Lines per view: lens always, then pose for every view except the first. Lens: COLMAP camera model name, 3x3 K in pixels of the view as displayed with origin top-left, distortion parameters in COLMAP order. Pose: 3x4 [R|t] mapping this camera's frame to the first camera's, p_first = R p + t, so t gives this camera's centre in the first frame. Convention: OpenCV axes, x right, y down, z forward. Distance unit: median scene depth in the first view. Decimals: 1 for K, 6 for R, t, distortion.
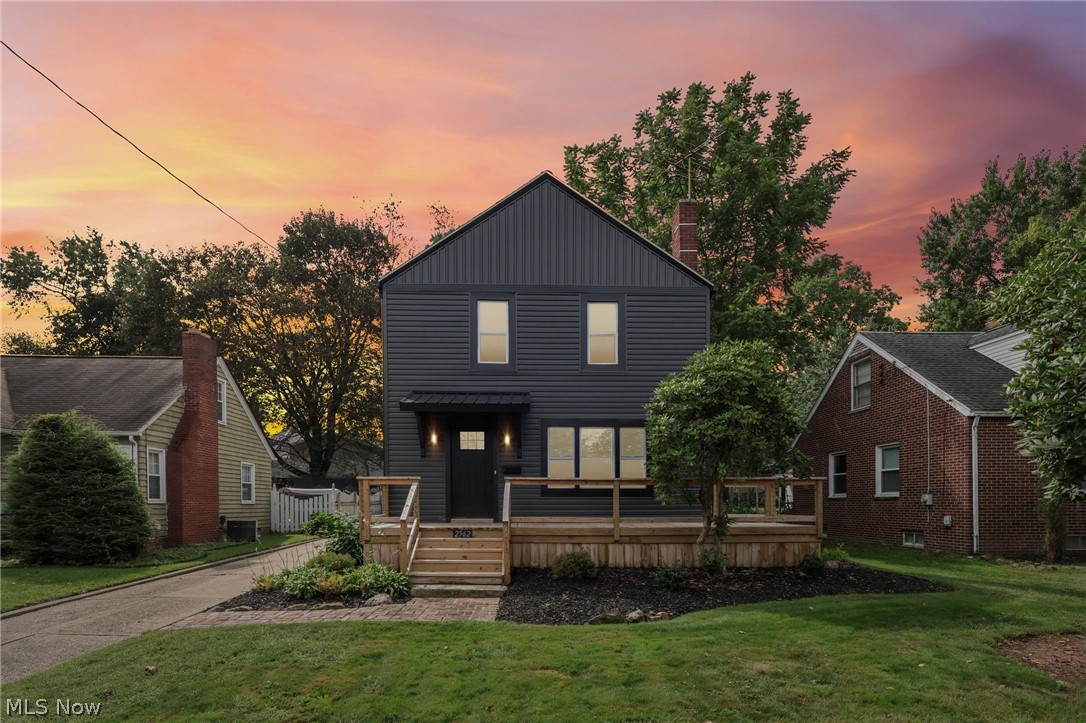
lens RADIAL K [[518.5, 0, 542.3], [0, 518.5, 380.4], [0, 0, 1]] dist [-0.000468, 0.000448]
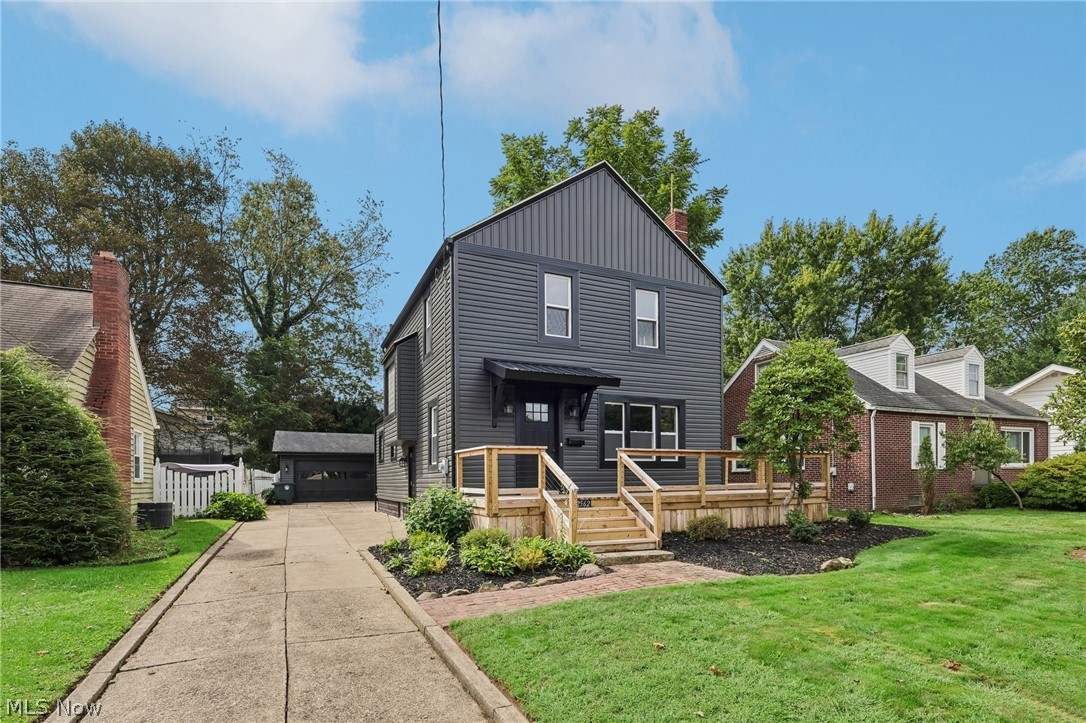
lens RADIAL K [[501.1, 0, 543.0], [0, 501.1, 361.5], [0, 0, 1]] dist [0.000818, 0.000788]
pose [[0.924555, 0.078503, 0.372875, -0.479515], [-0.076379, 0.996868, -0.020491, 0.037080], [-0.373316, -0.009535, 0.927655, 0.103500]]
